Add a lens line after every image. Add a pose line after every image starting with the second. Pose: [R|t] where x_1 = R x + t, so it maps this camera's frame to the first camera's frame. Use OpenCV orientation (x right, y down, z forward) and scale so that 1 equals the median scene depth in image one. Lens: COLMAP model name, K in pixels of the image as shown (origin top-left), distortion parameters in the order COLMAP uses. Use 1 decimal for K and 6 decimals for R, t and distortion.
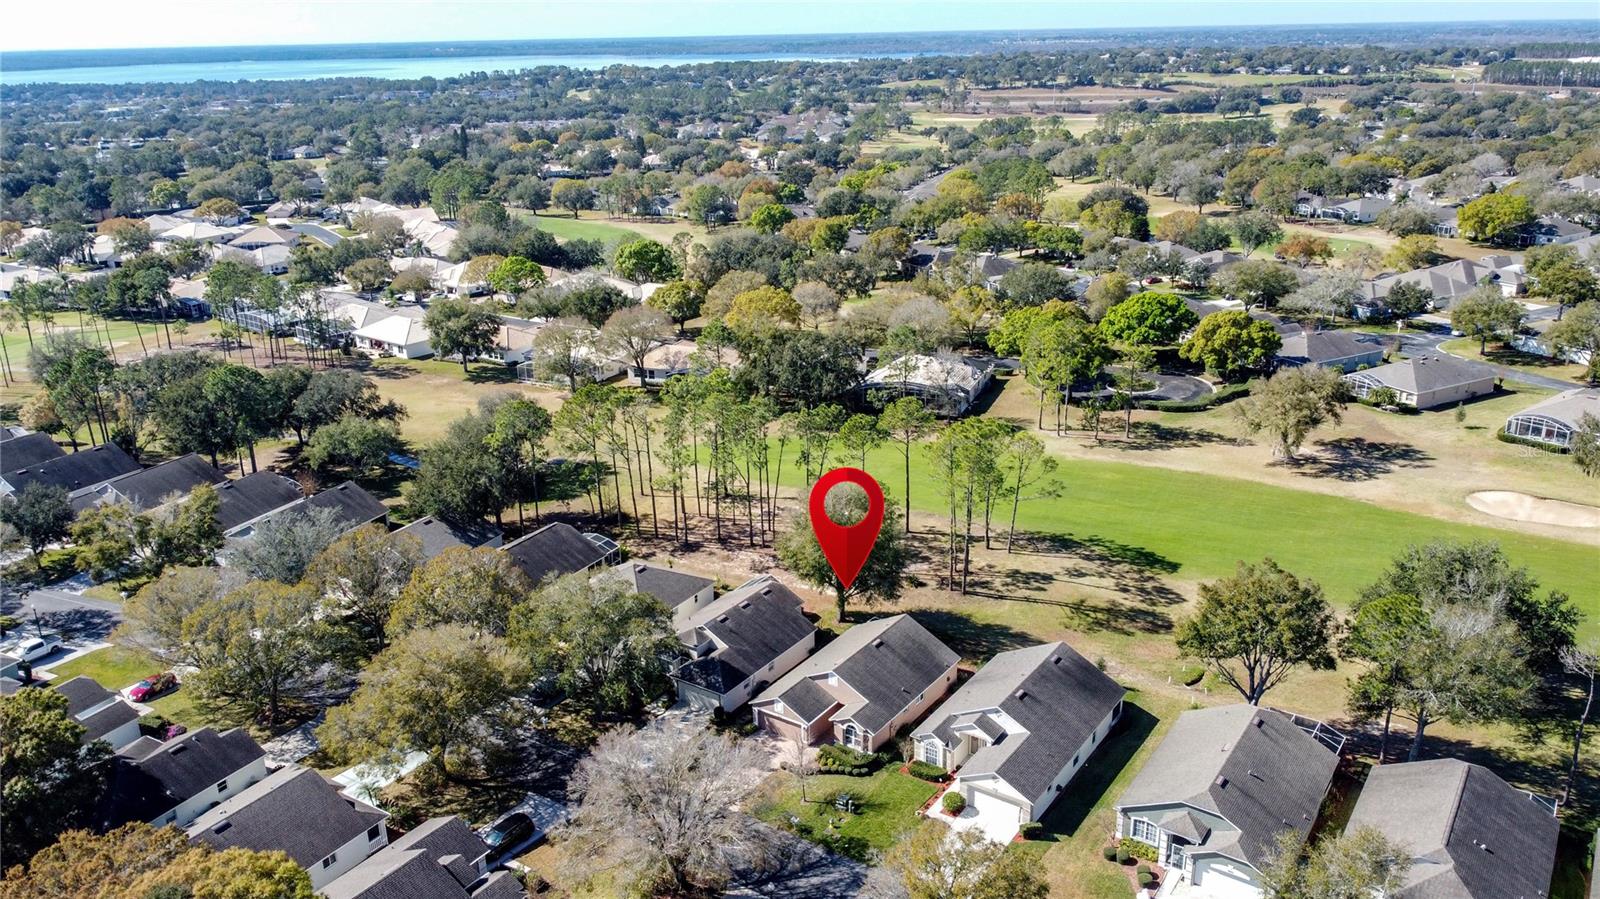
lens RADIAL K [[1191.2, 0, 800.0], [0, 1191.2, 449.5], [0, 0, 1]] dist [0.004030, -0.010828]
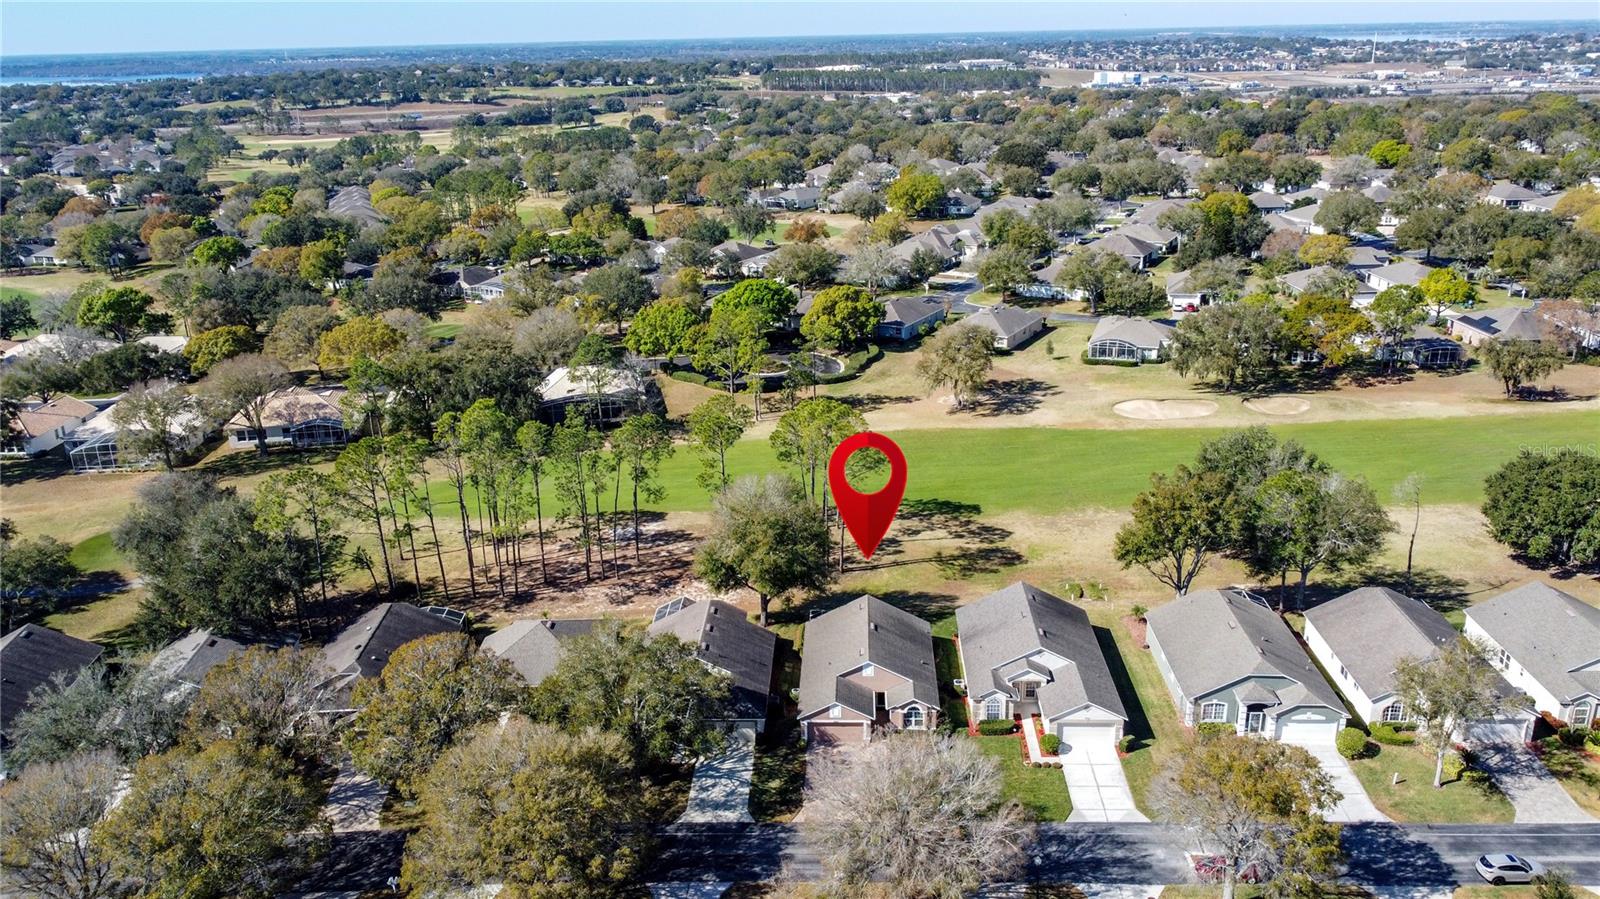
lens RADIAL K [[1191.2, 0, 800.0], [0, 1191.2, 449.5], [0, 0, 1]] dist [0.004030, -0.010828]
pose [[0.848686, -0.173087, 0.499774, -0.126099], [0.179602, 0.983099, 0.035487, -0.007995], [-0.497469, 0.059643, 0.865429, 0.044422]]
